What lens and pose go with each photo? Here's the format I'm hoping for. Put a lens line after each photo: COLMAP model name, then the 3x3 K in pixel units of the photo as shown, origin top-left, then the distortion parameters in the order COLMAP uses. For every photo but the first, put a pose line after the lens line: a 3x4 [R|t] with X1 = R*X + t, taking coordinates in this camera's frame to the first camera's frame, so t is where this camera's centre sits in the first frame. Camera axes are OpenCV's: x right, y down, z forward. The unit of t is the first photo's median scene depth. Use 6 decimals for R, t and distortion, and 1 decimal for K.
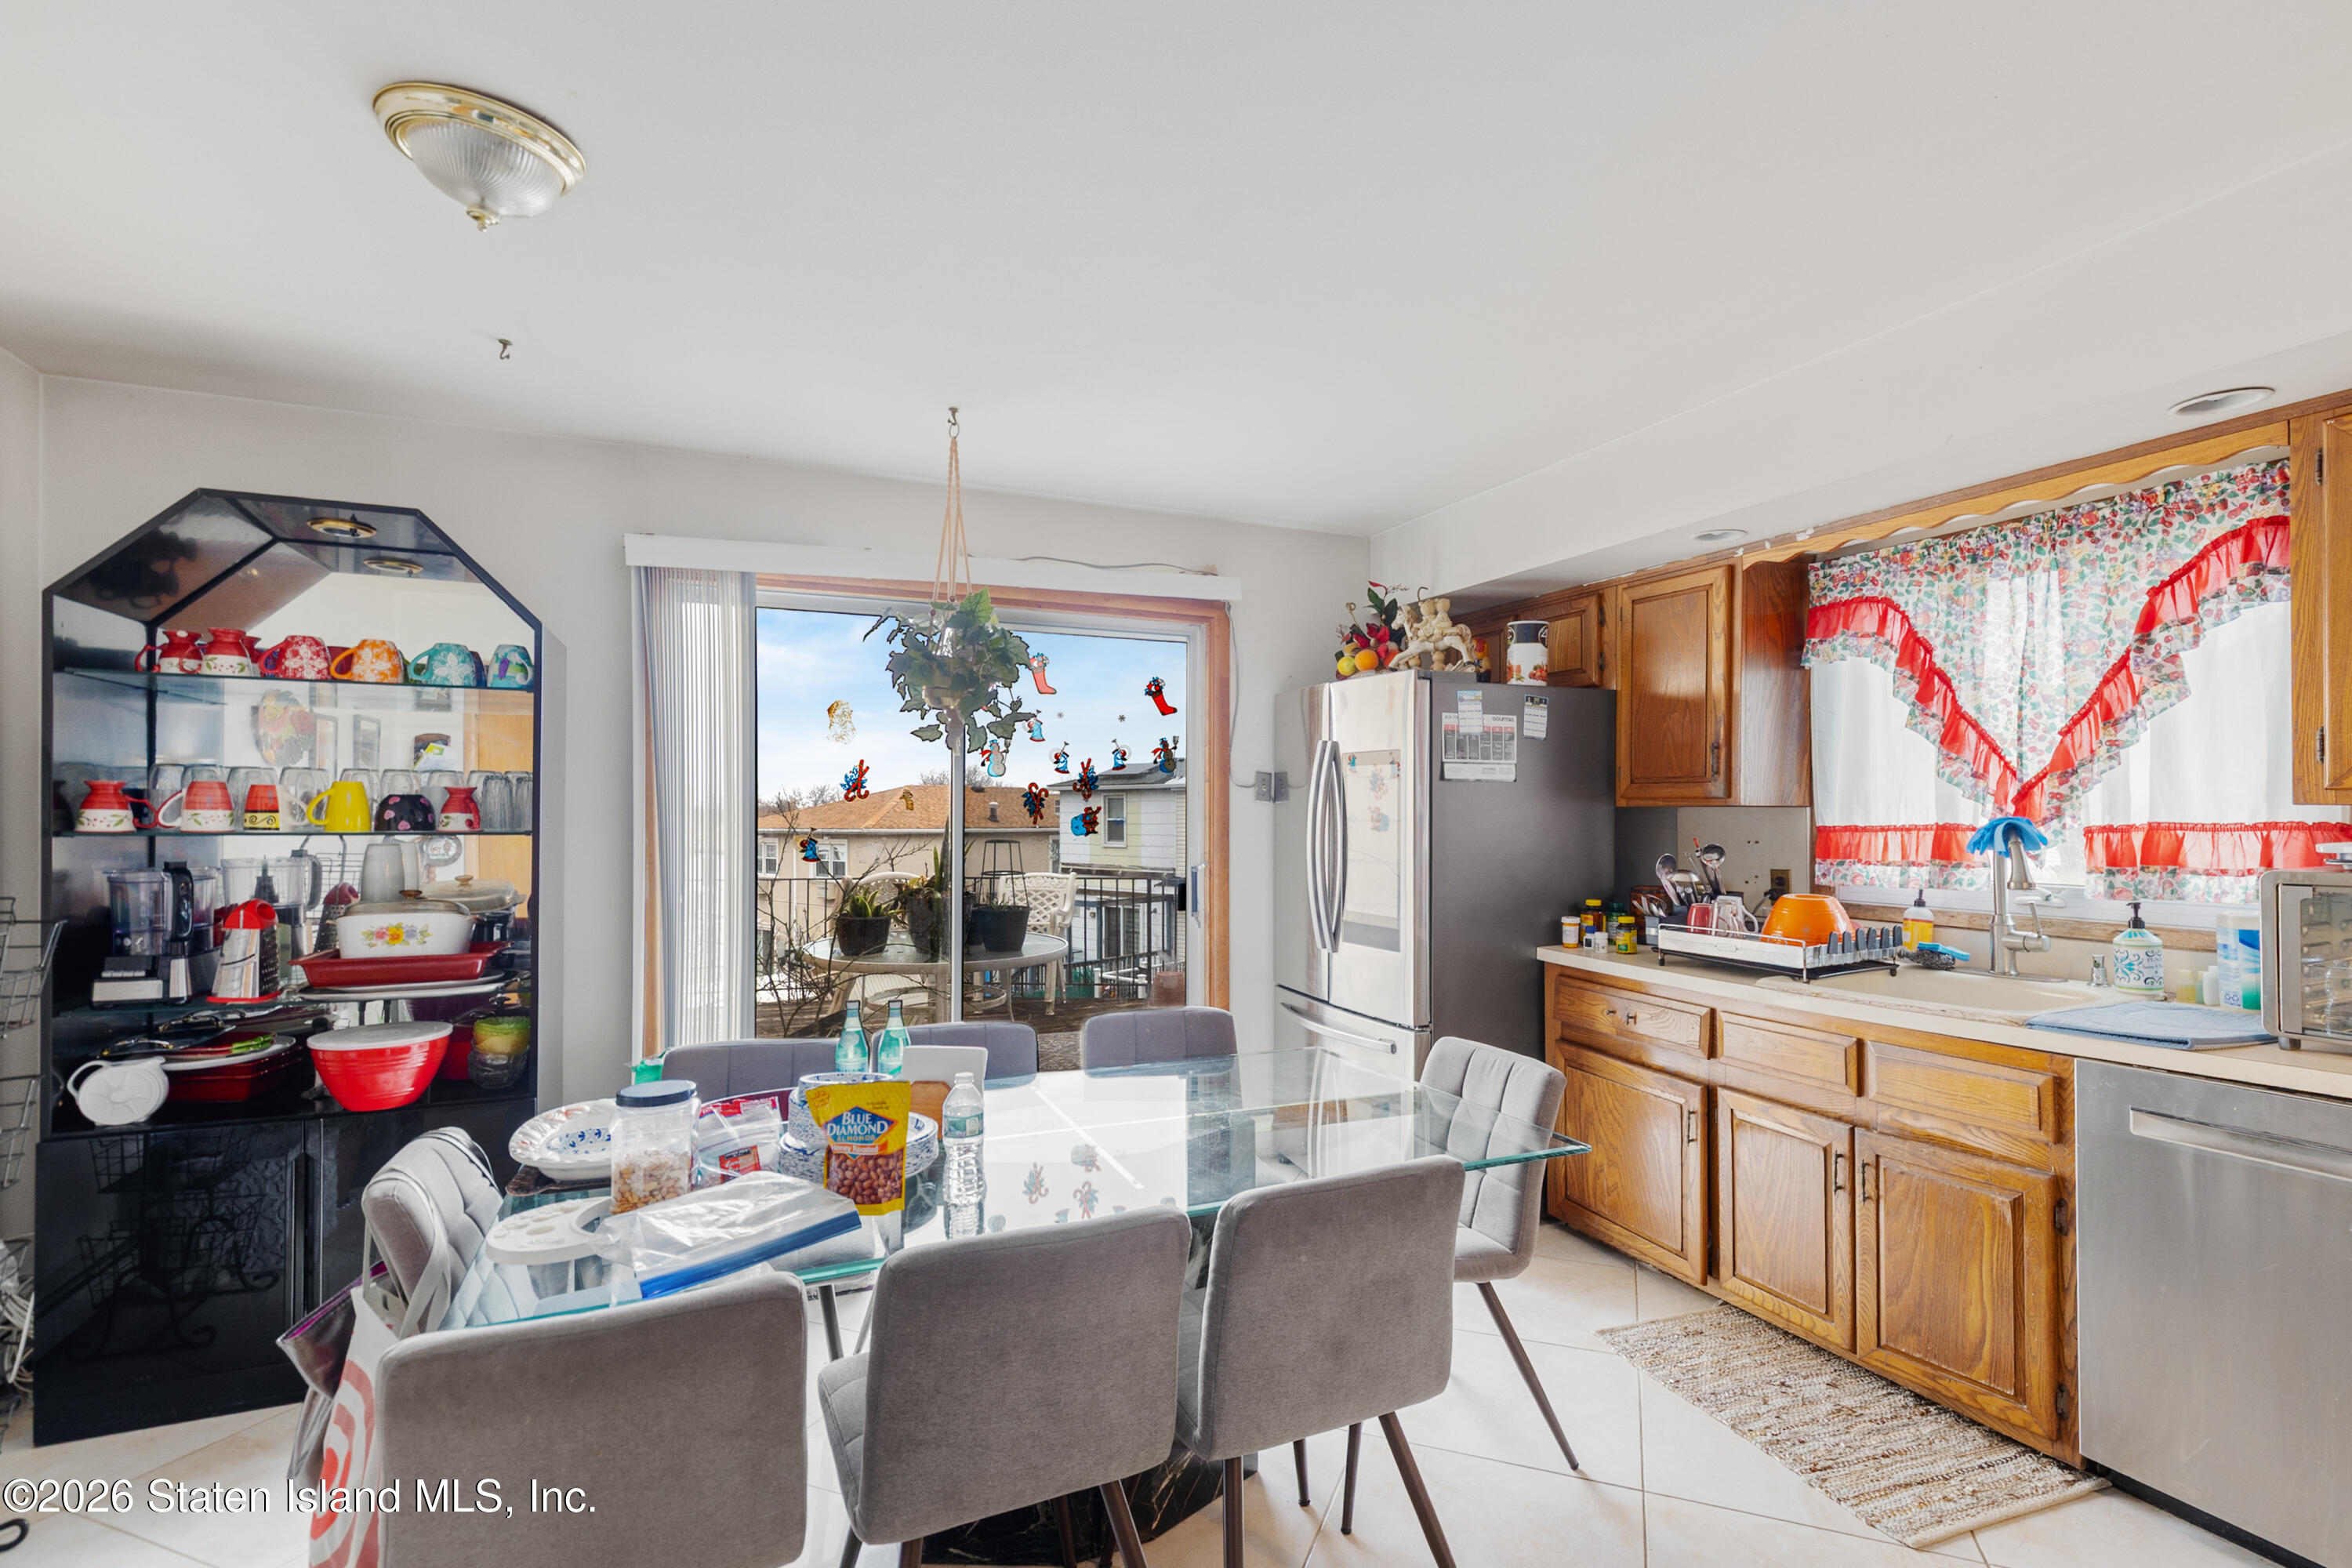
lens RADIAL K [[1082.8, 0, 1209.4], [0, 1082.8, 826.7], [0, 0, 1]] dist [-0.000202, -0.000350]
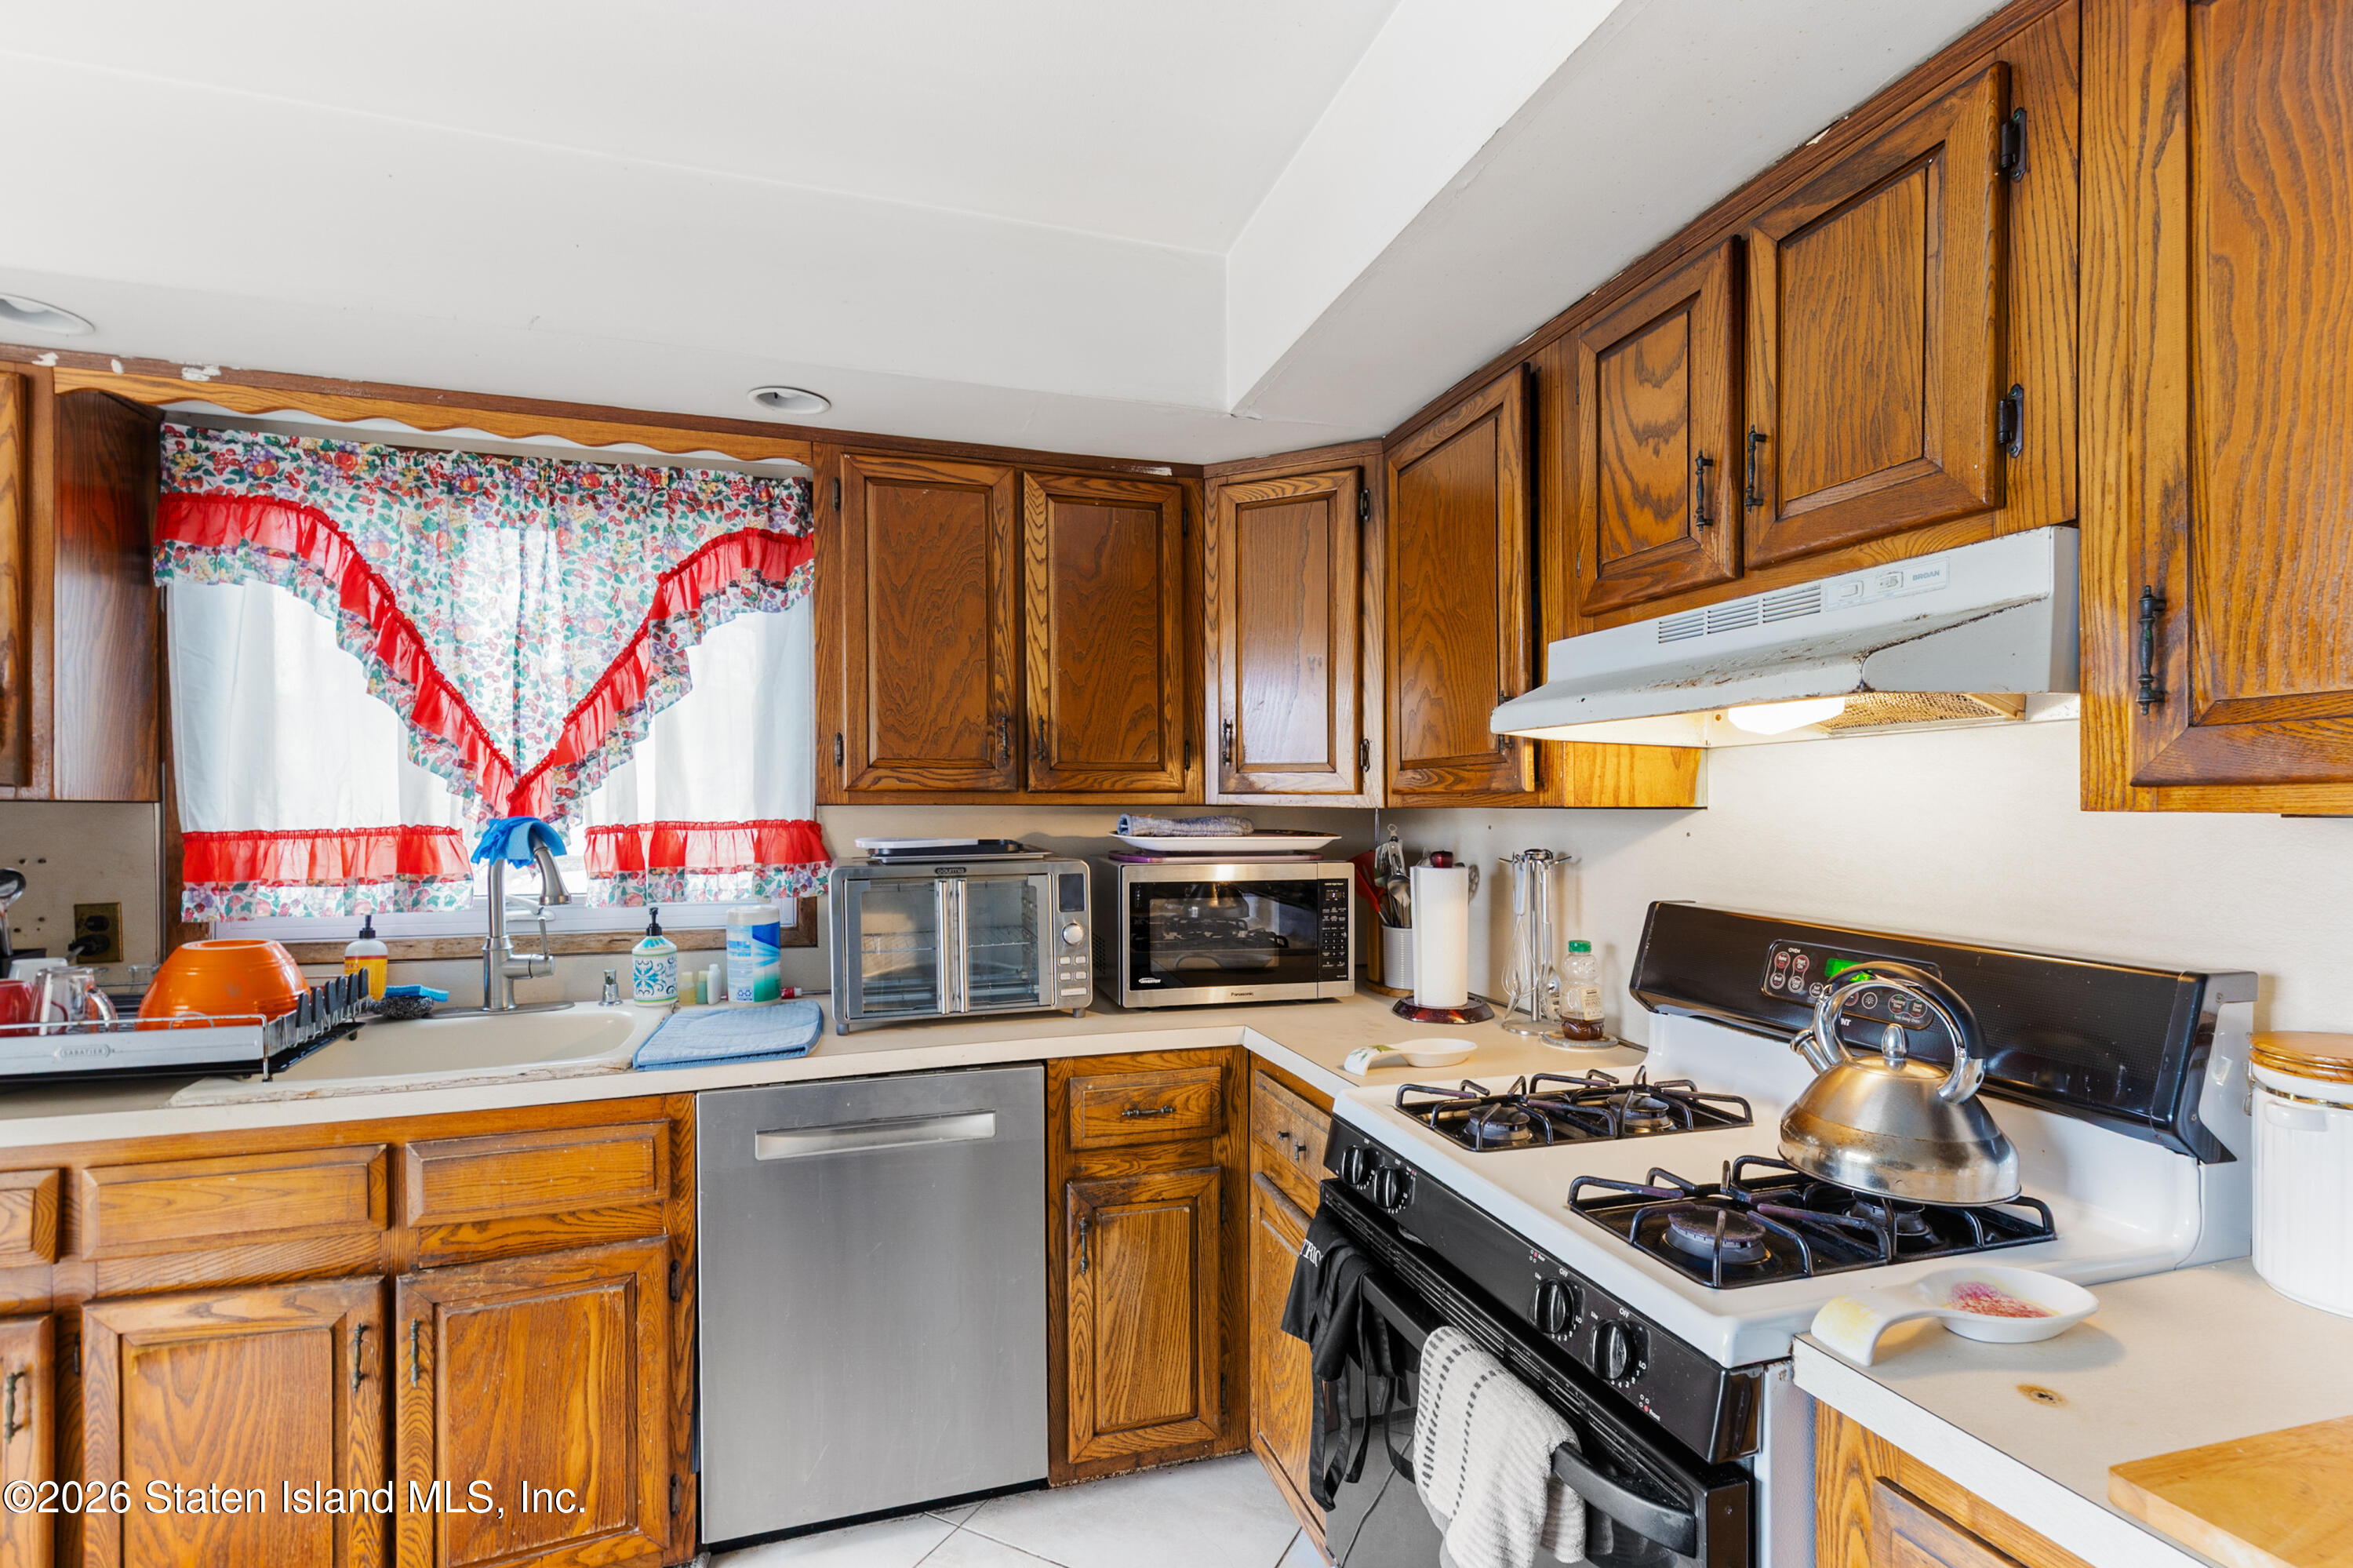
lens RADIAL K [[1097.6, 0, 1187.1], [0, 1097.6, 808.8], [0, 0, 1]] dist [0.007146, -0.000678]
pose [[0.121967, -0.001718, 0.992533, -0.023896], [0.012048, 0.999927, 0.000251, -0.008539], [-0.992461, 0.011927, 0.121978, 0.379580]]
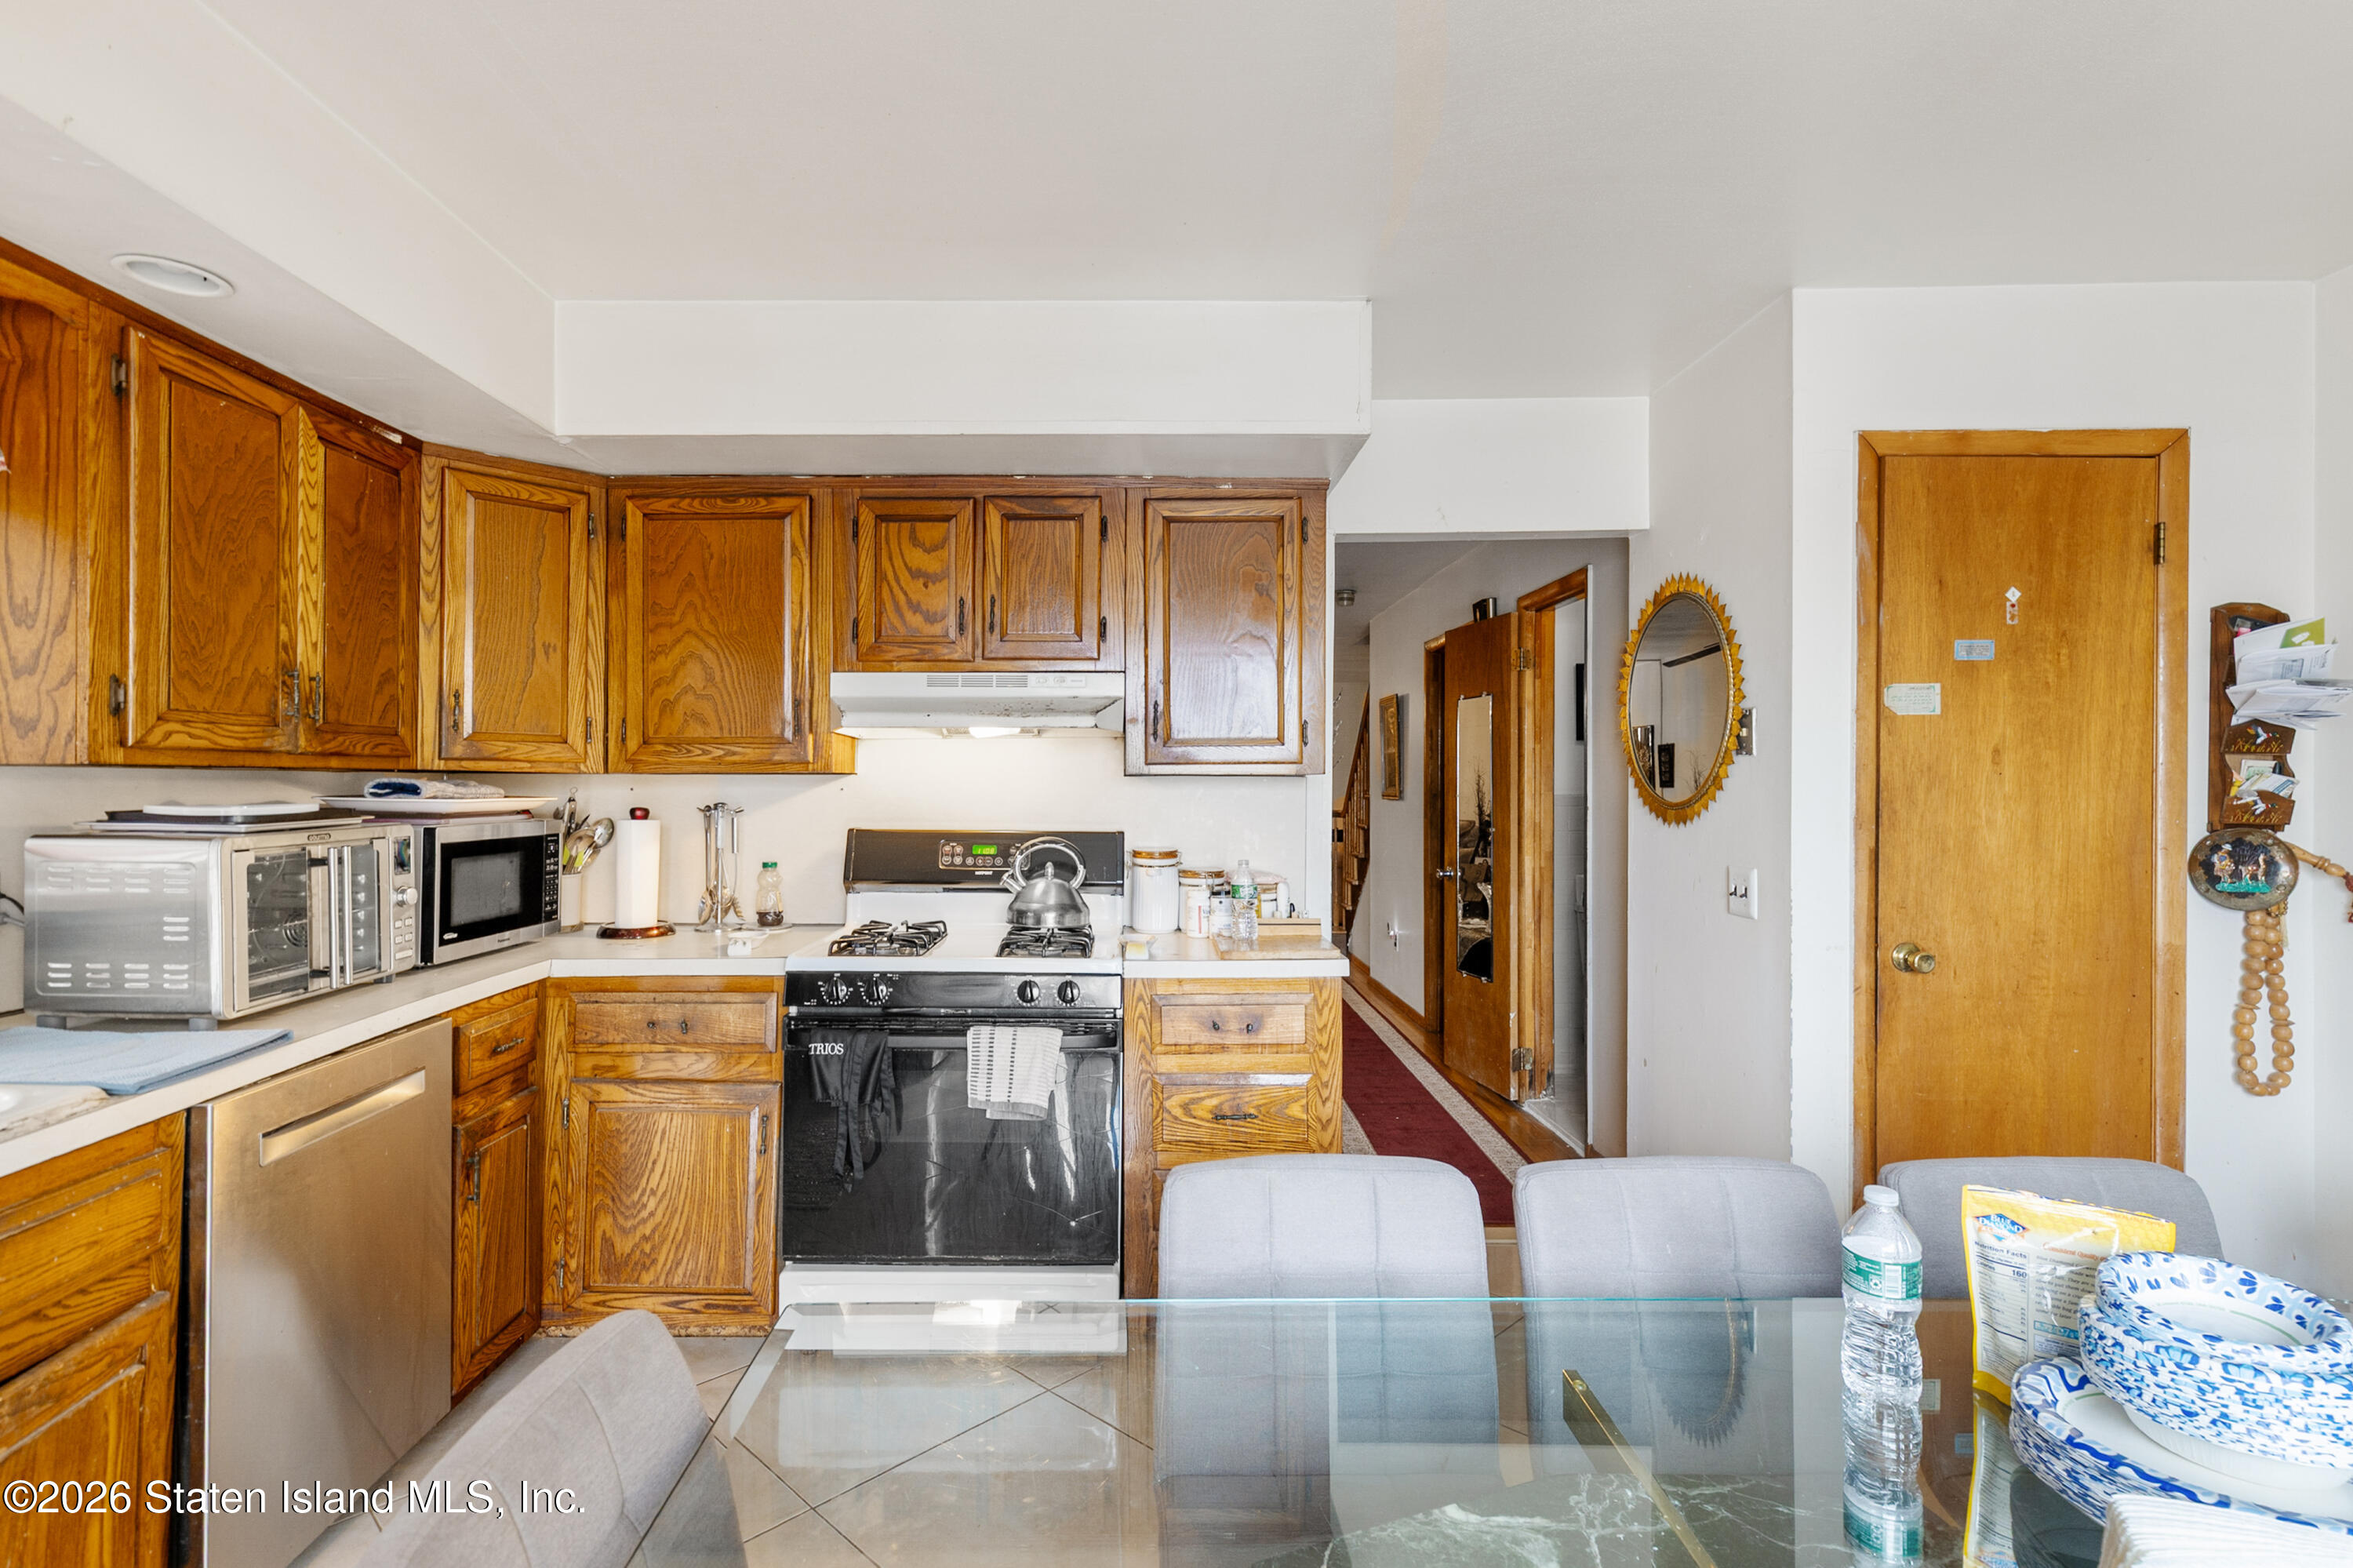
lens RADIAL K [[1132.3, 0, 1120.3], [0, 1132.3, 782.9], [0, 0, 1]] dist [0.002400, -0.000465]
pose [[-0.909946, 0.000280, 0.414727, -0.063668], [0.005831, 0.999910, 0.012118, -0.008198], [-0.414686, 0.013445, -0.909865, 1.103181]]
